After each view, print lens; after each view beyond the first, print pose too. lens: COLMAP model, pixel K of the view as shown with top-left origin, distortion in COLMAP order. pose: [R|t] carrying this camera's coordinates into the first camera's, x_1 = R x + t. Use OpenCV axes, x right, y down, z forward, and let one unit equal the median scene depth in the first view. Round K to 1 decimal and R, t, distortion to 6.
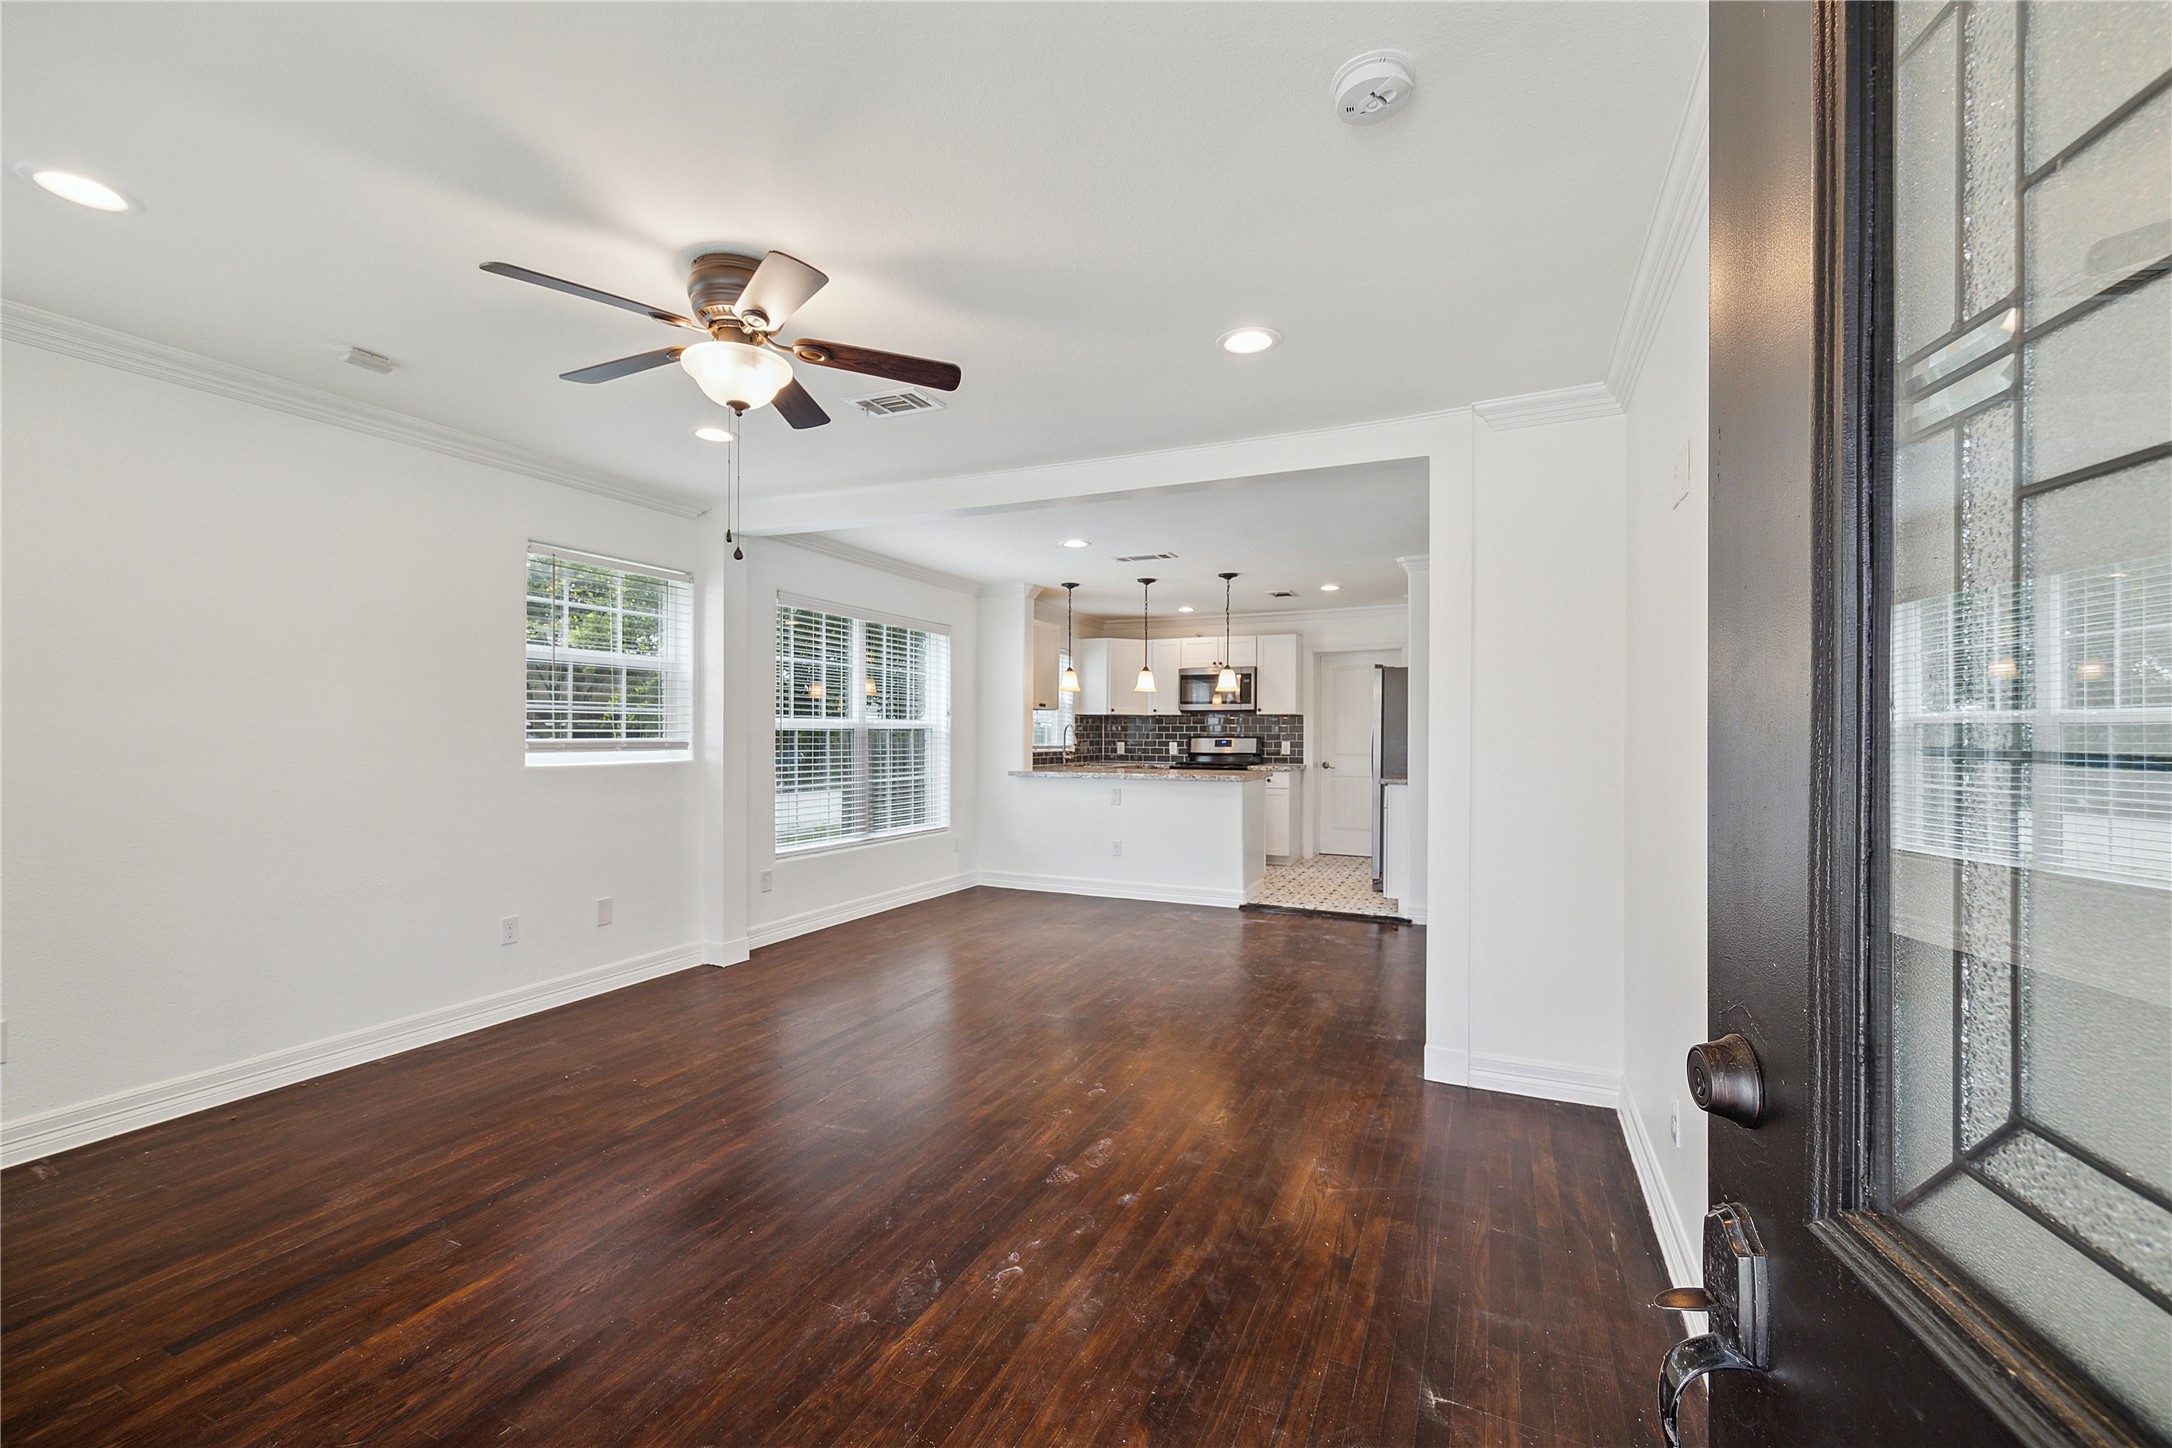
lens RADIAL K [[893.0, 0, 1083.1], [0, 893.0, 736.7], [0, 0, 1]] dist [-0.000017, -0.000101]
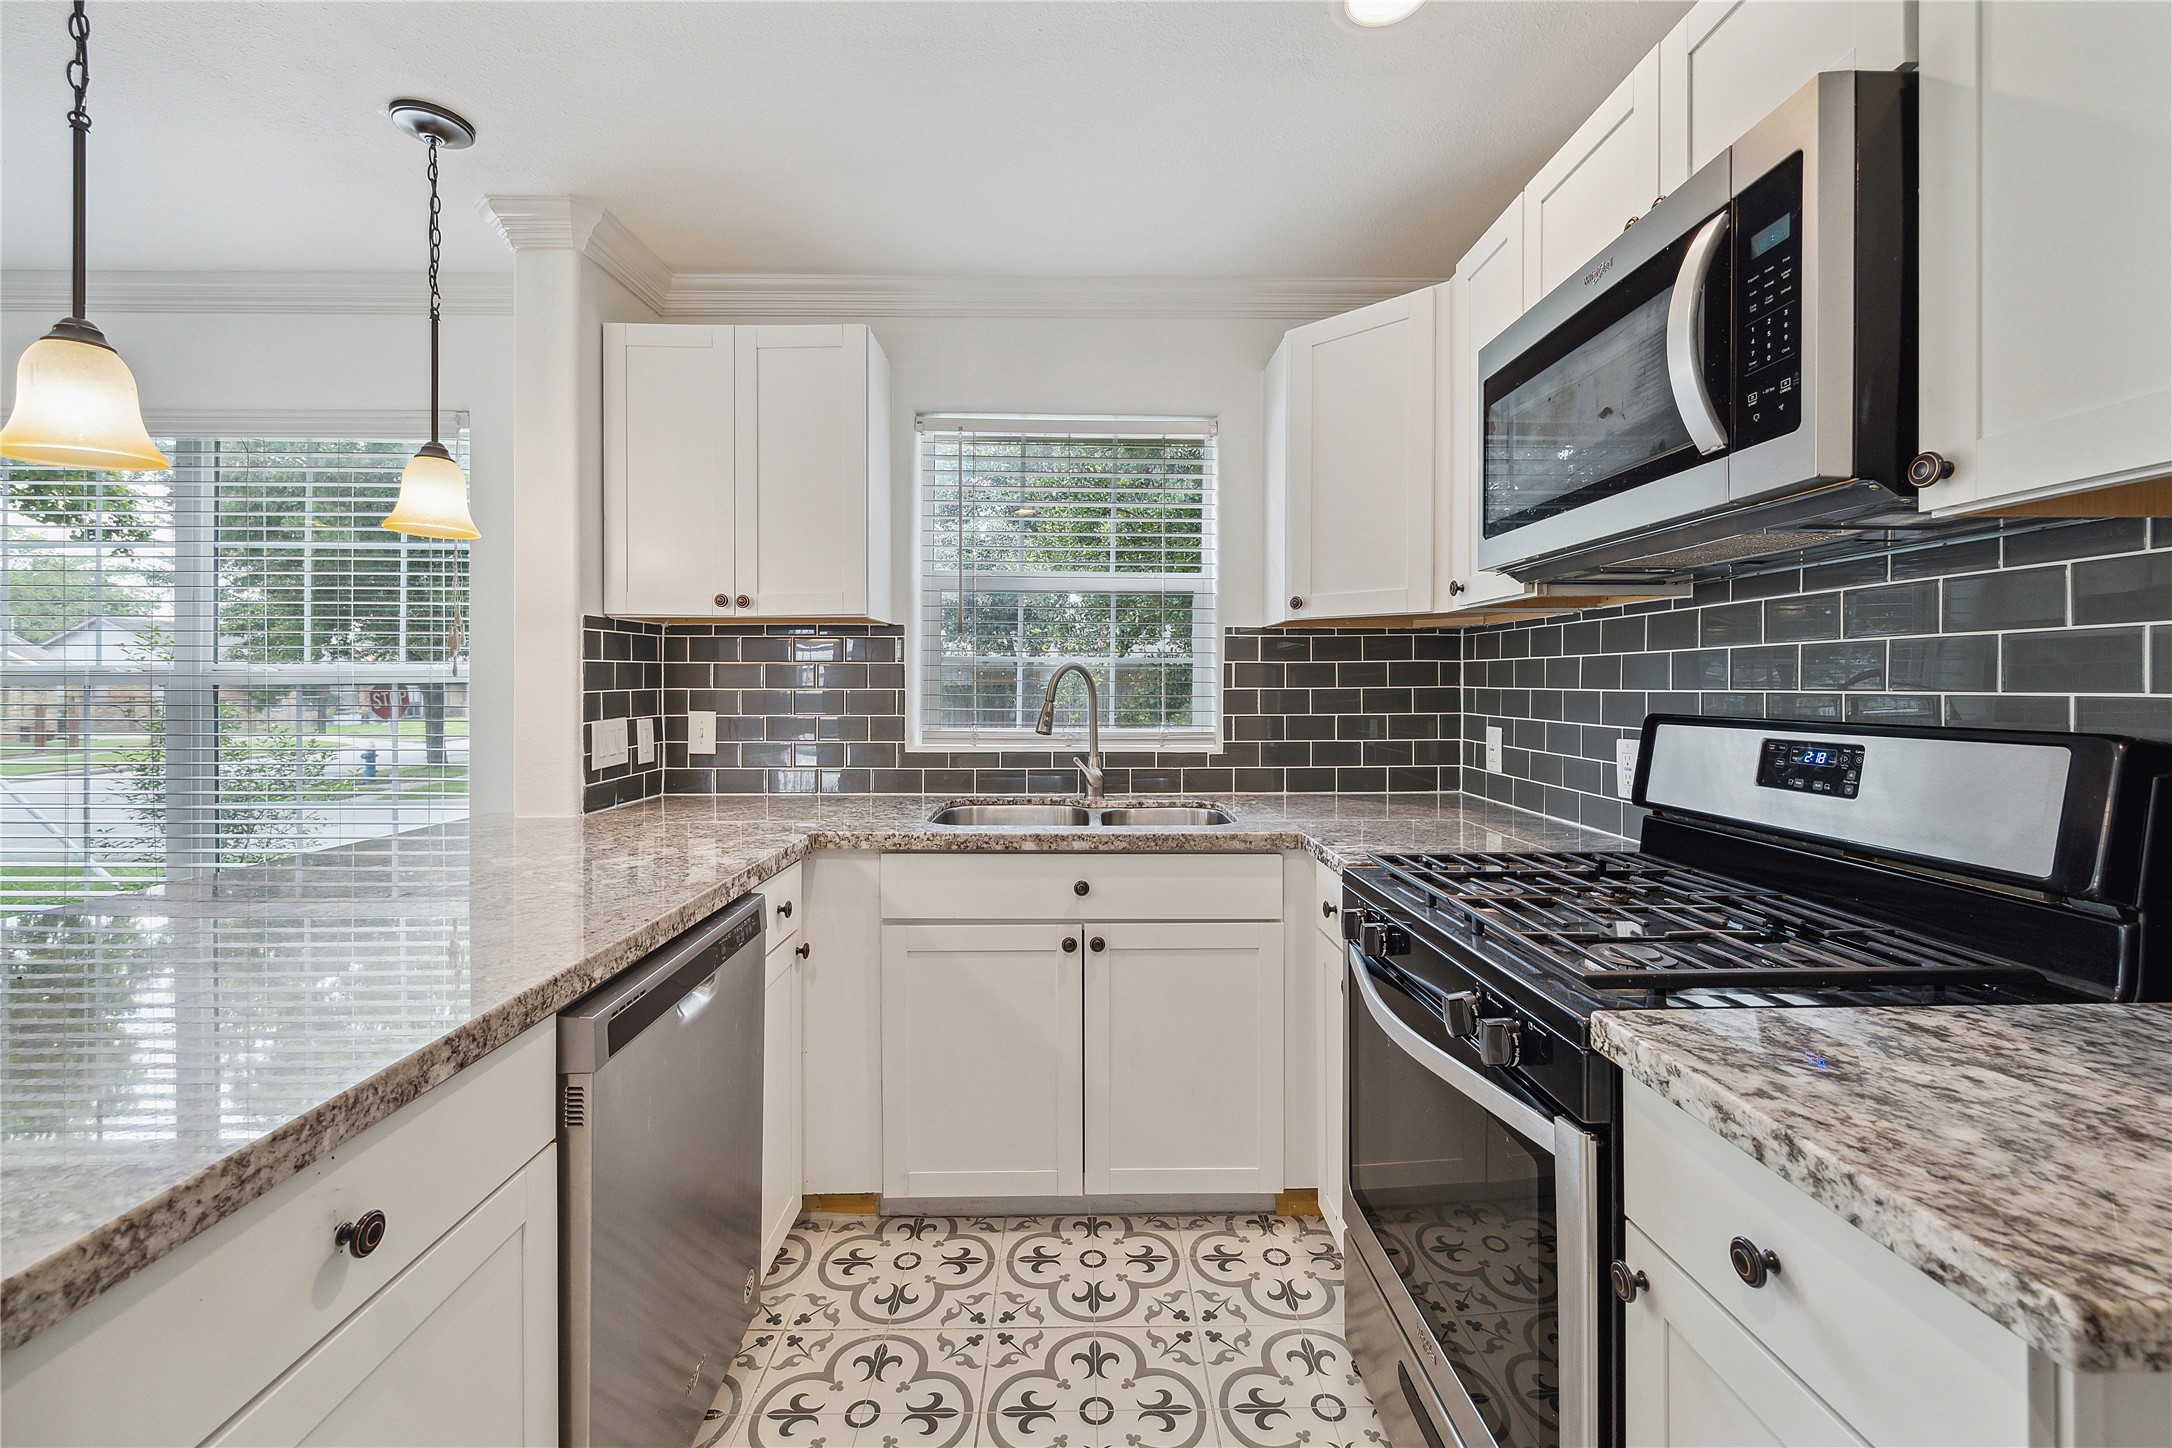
lens RADIAL K [[893.0, 0, 1087.5], [0, 893.0, 677.3], [0, 0, 1]] dist [-0.000017, -0.000101]
pose [[0.408820, -0.012190, -0.912534, 0.244255], [0.001367, 0.999918, -0.012745, -0.005211], [0.912614, 0.003963, 0.408803, 0.848580]]
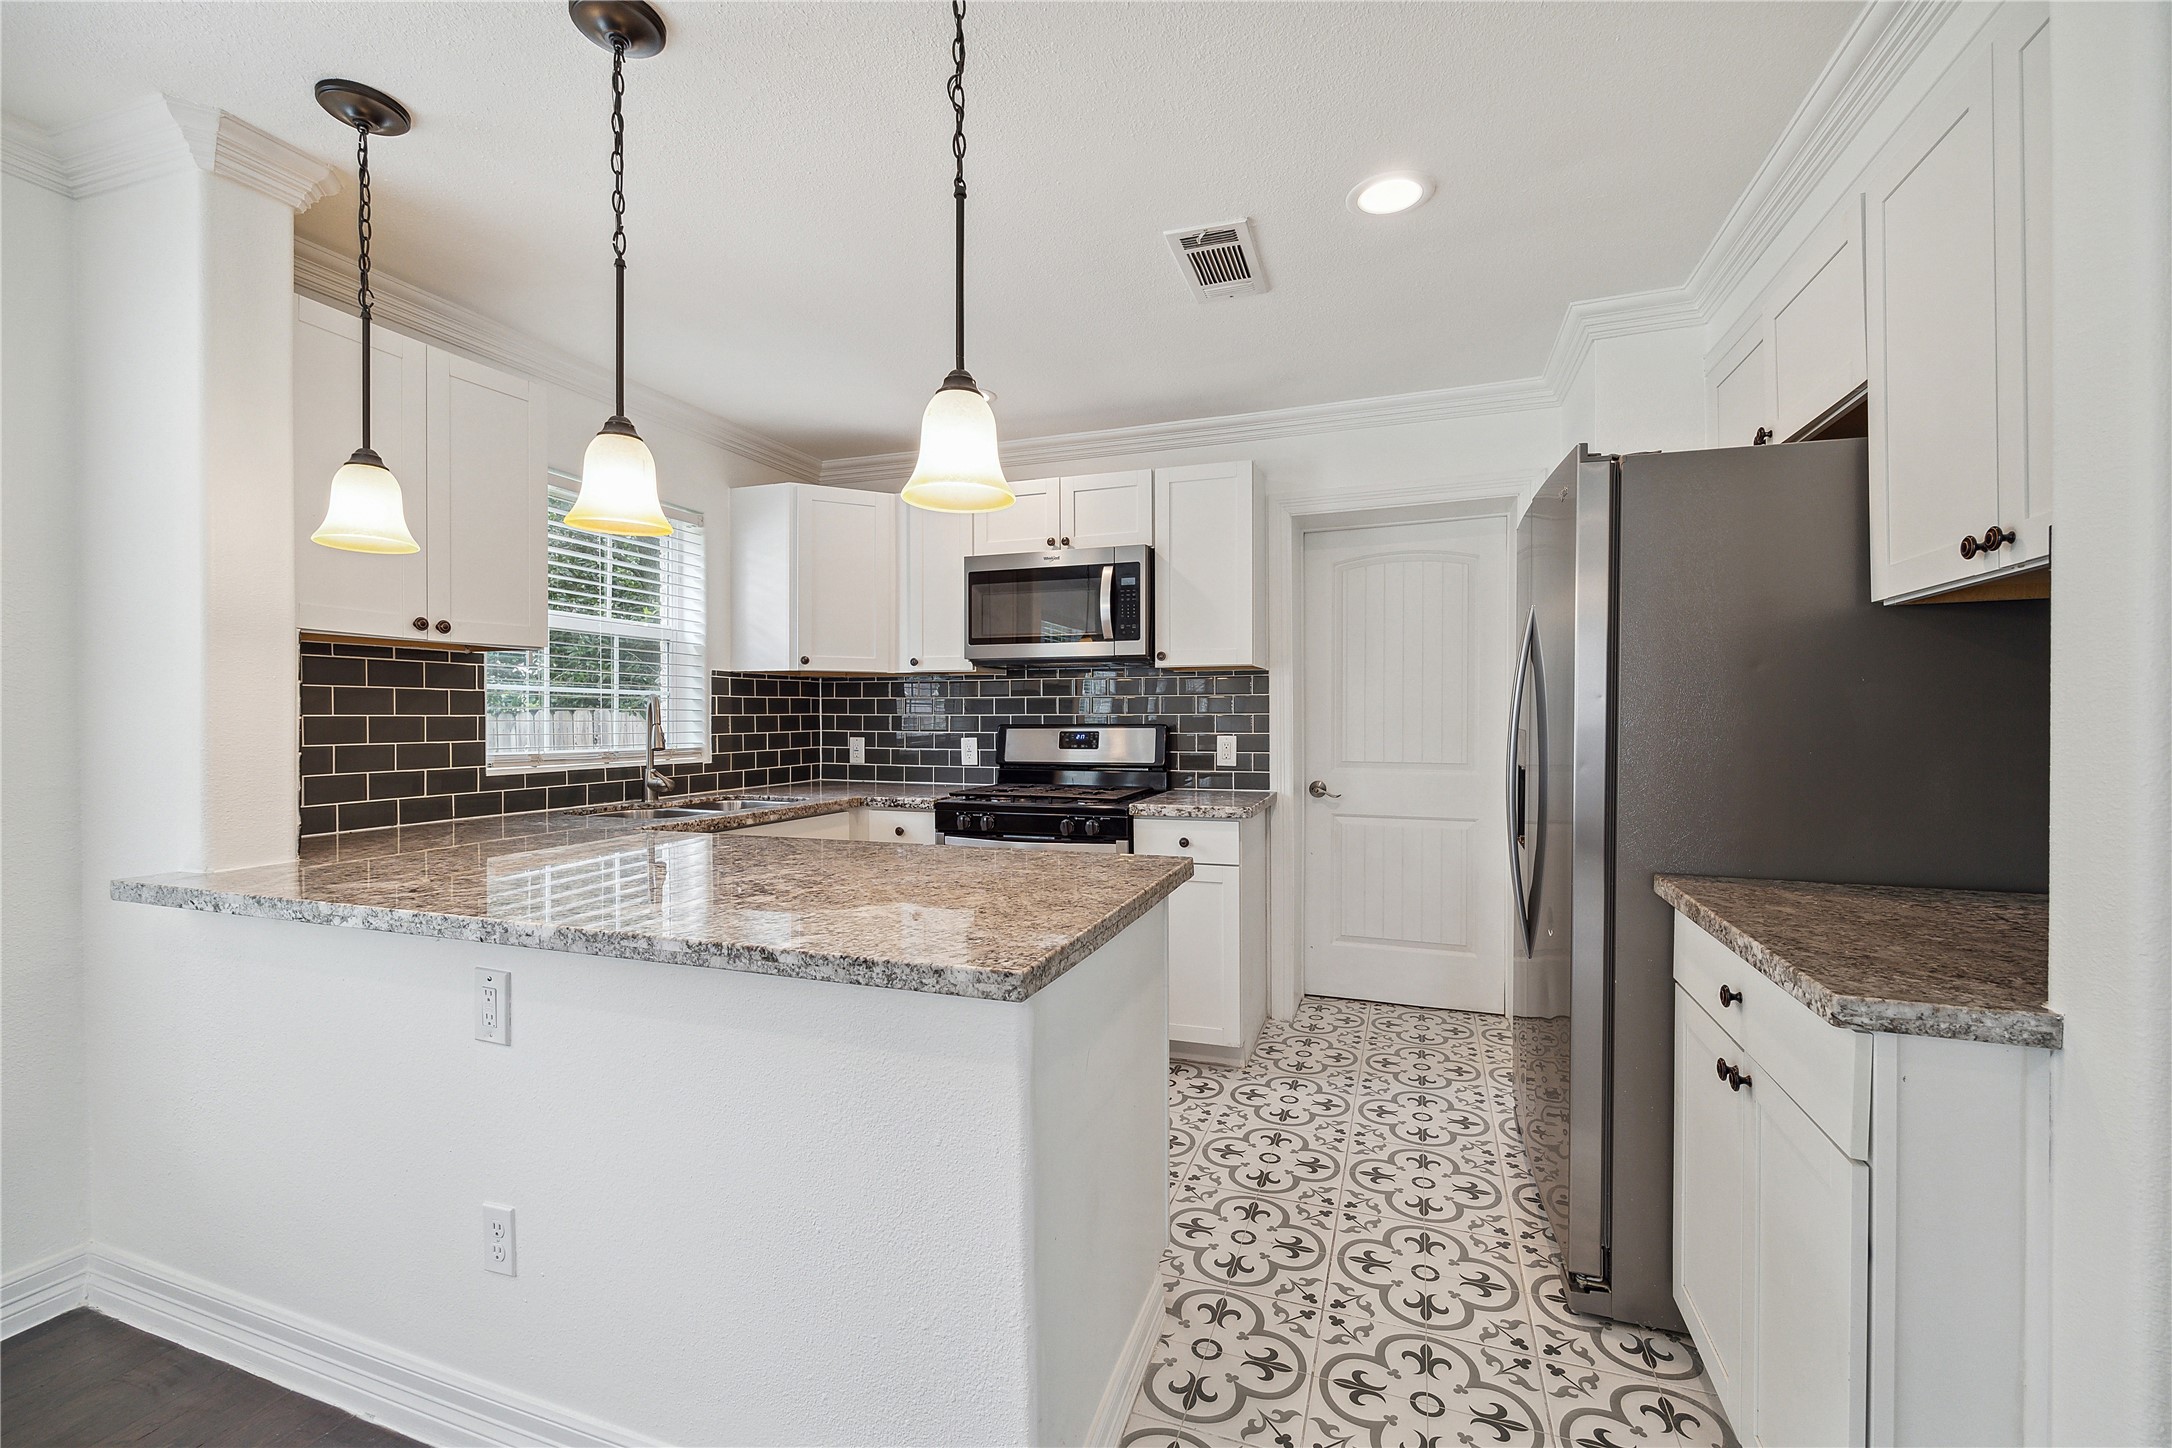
lens RADIAL K [[893.0, 0, 1091.2], [0, 893.0, 720.6], [0, 0, 1]] dist [-0.000017, -0.000101]
pose [[0.997556, -0.006692, 0.069553, 0.135722], [0.006339, 0.999966, 0.005308, -0.003821], [-0.069586, -0.004854, 0.997564, 0.592464]]
